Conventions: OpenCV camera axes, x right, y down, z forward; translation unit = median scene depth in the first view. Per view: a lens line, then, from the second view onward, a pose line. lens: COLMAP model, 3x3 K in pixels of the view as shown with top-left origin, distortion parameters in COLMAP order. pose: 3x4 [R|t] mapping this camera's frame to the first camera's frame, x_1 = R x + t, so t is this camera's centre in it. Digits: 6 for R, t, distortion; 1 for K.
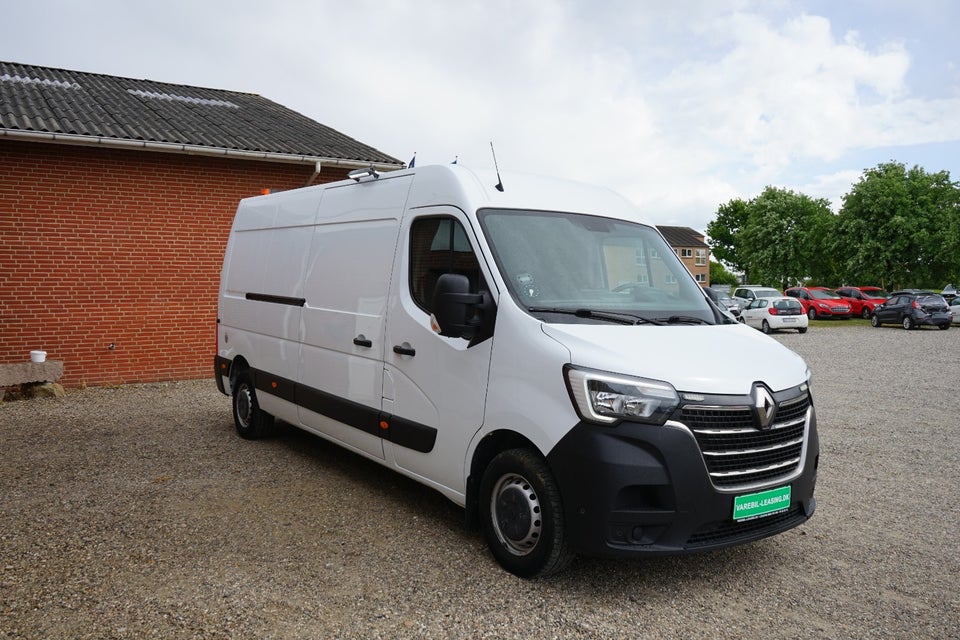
lens RADIAL K [[762.0, 0, 480.0], [0, 762.0, 320.0], [0, 0, 1]] dist [-0.014557, -0.000200]
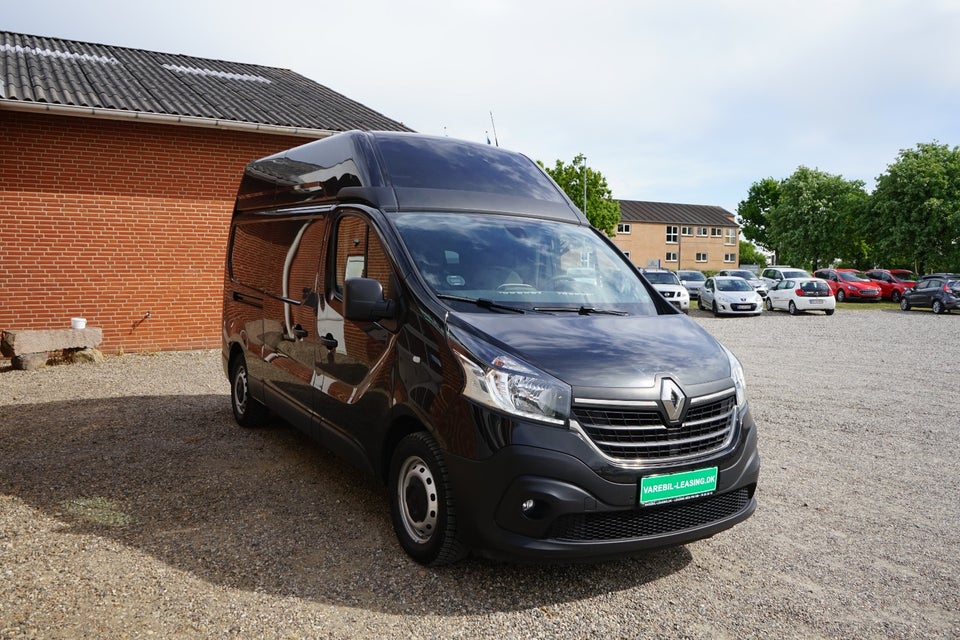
lens RADIAL K [[762.0, 0, 480.0], [0, 762.0, 320.0], [0, 0, 1]] dist [-0.014557, -0.000200]
pose [[0.999187, 0.018243, -0.035960, 0.005564], [-0.017124, 0.999367, 0.031187, 0.001203], [0.036507, -0.030546, 0.998866, -0.018118]]
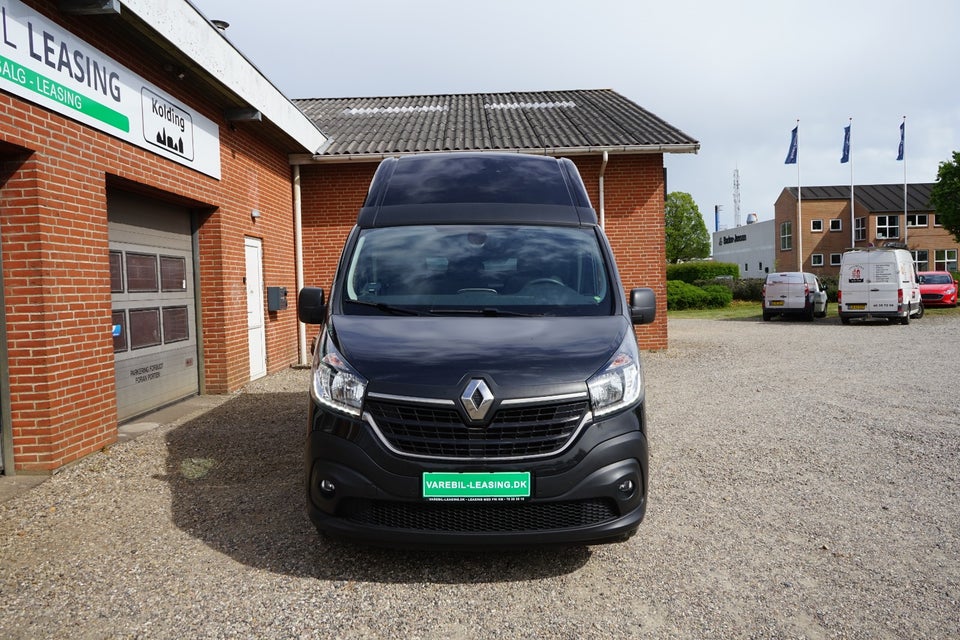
lens RADIAL K [[762.0, 0, 480.0], [0, 762.0, 320.0], [0, 0, 1]] dist [-0.014557, -0.000200]
pose [[0.832731, 0.010100, -0.553586, 0.224199], [0.000644, 0.999815, 0.019211, 0.003488], [0.553678, -0.016354, 0.832570, 0.031656]]
